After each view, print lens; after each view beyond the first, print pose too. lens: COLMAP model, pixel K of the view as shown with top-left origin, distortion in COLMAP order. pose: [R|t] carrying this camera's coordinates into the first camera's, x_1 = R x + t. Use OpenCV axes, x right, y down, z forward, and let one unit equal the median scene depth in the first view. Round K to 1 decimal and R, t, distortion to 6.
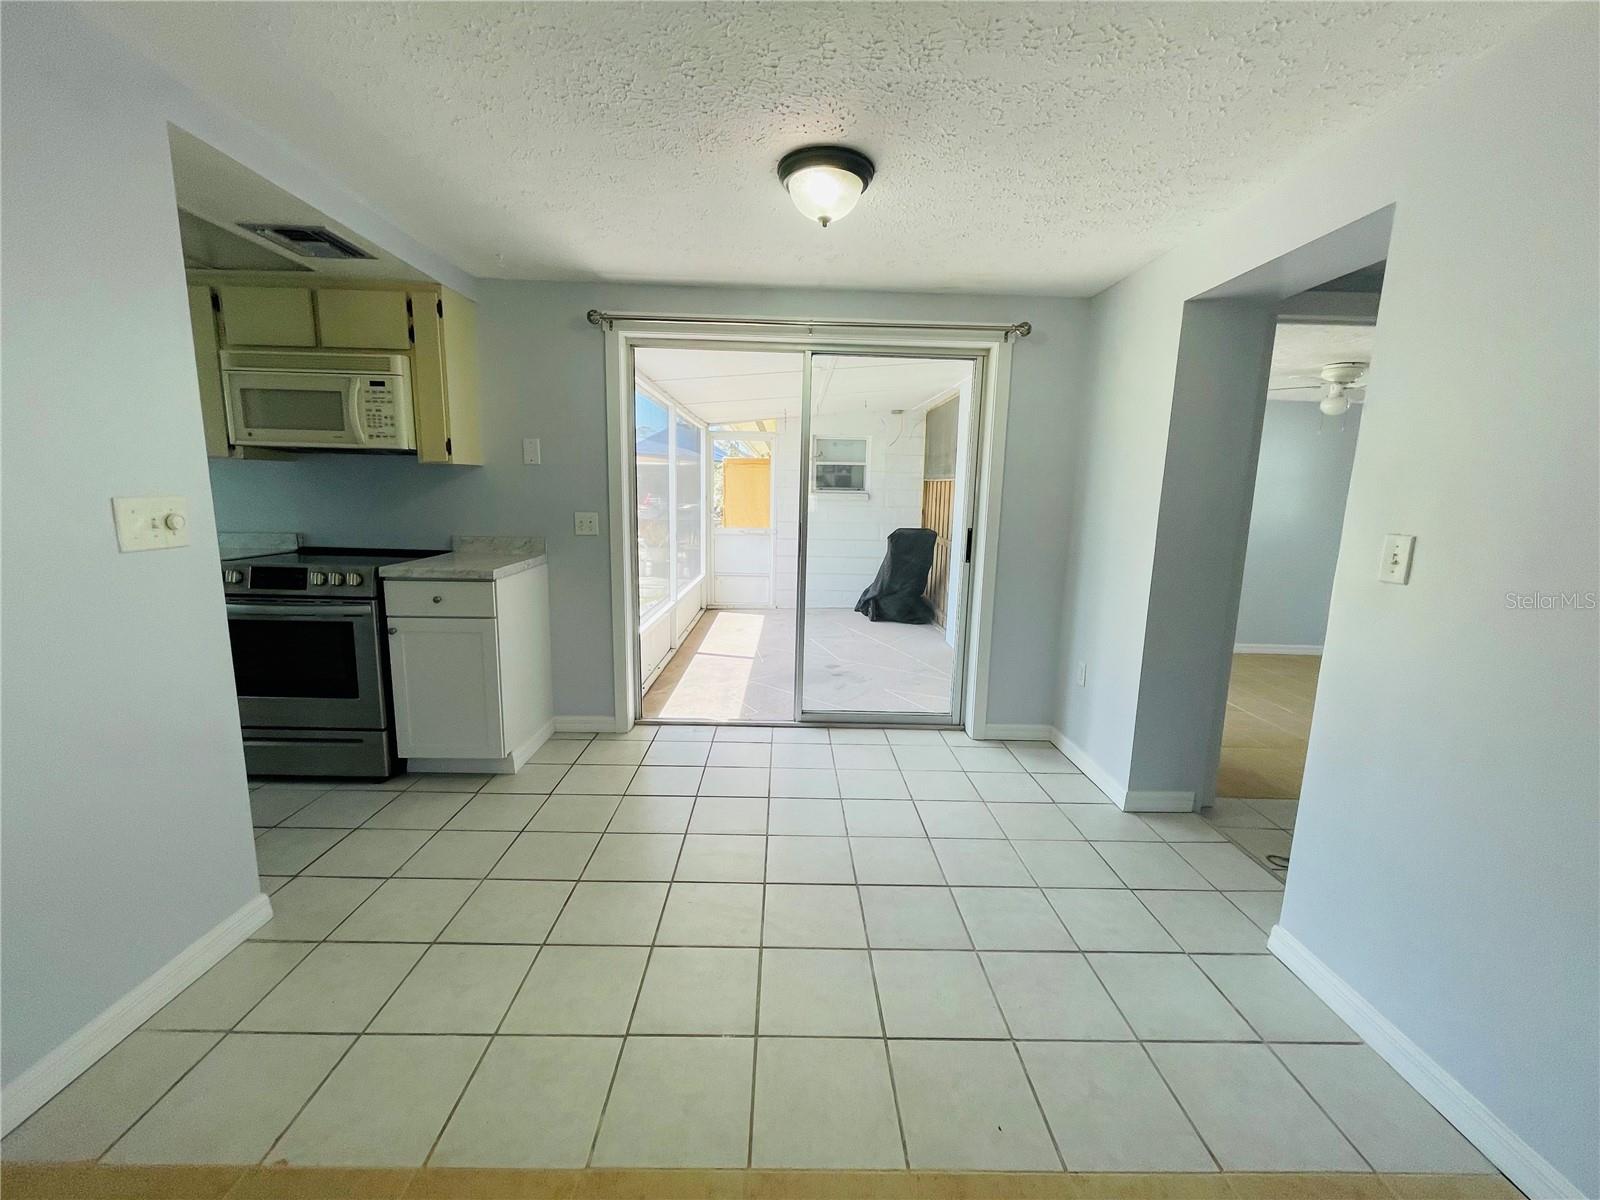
lens RADIAL K [[651.4, 0, 798.0], [0, 651.4, 590.8], [0, 0, 1]] dist [-0.000470, -0.000038]
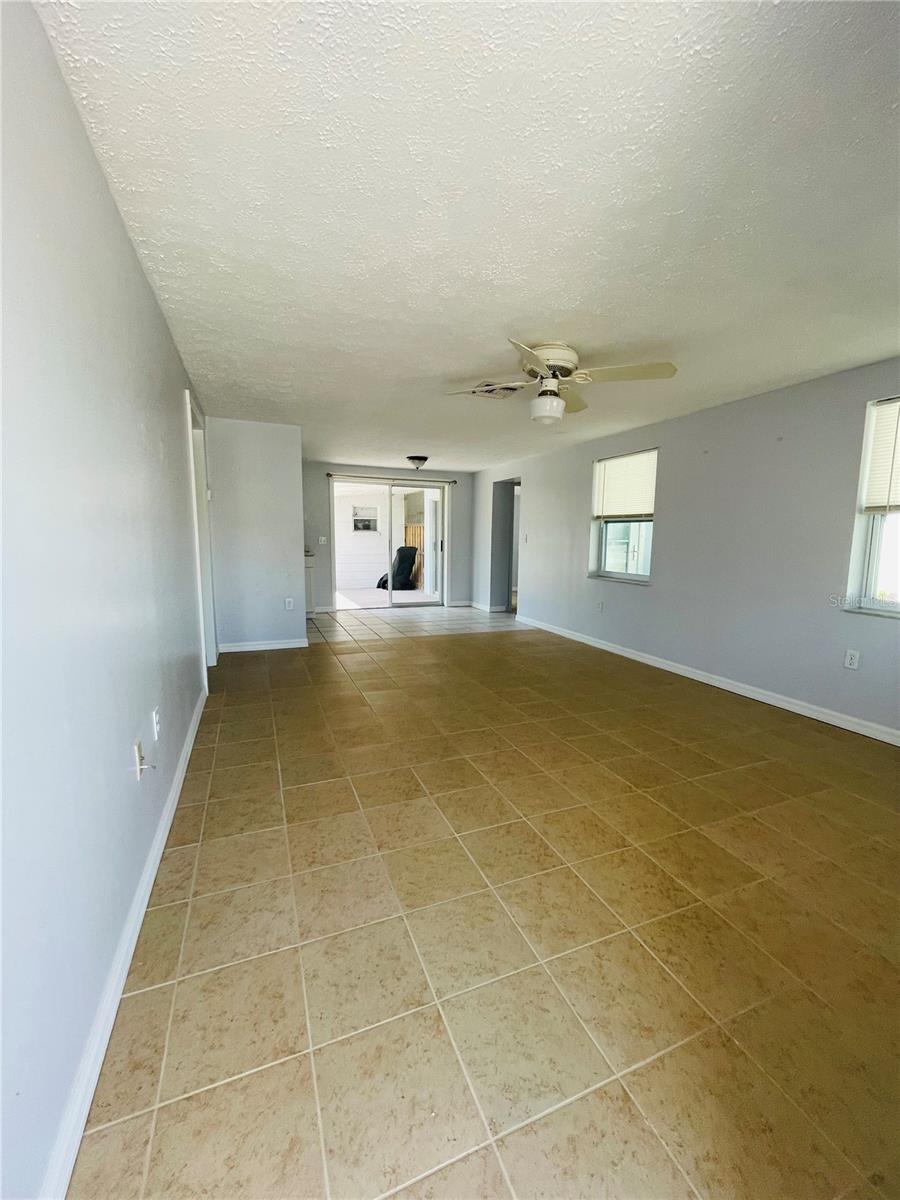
lens RADIAL K [[488.6, 0, 449.7], [0, 488.6, 599.5], [0, 0, 1]] dist [-0.000470, -0.000038]
pose [[0.933689, -0.063959, 0.352326, -0.261327], [0.070517, 0.997494, -0.005795, 0.096825], [-0.351072, 0.030256, 0.935859, -0.578762]]
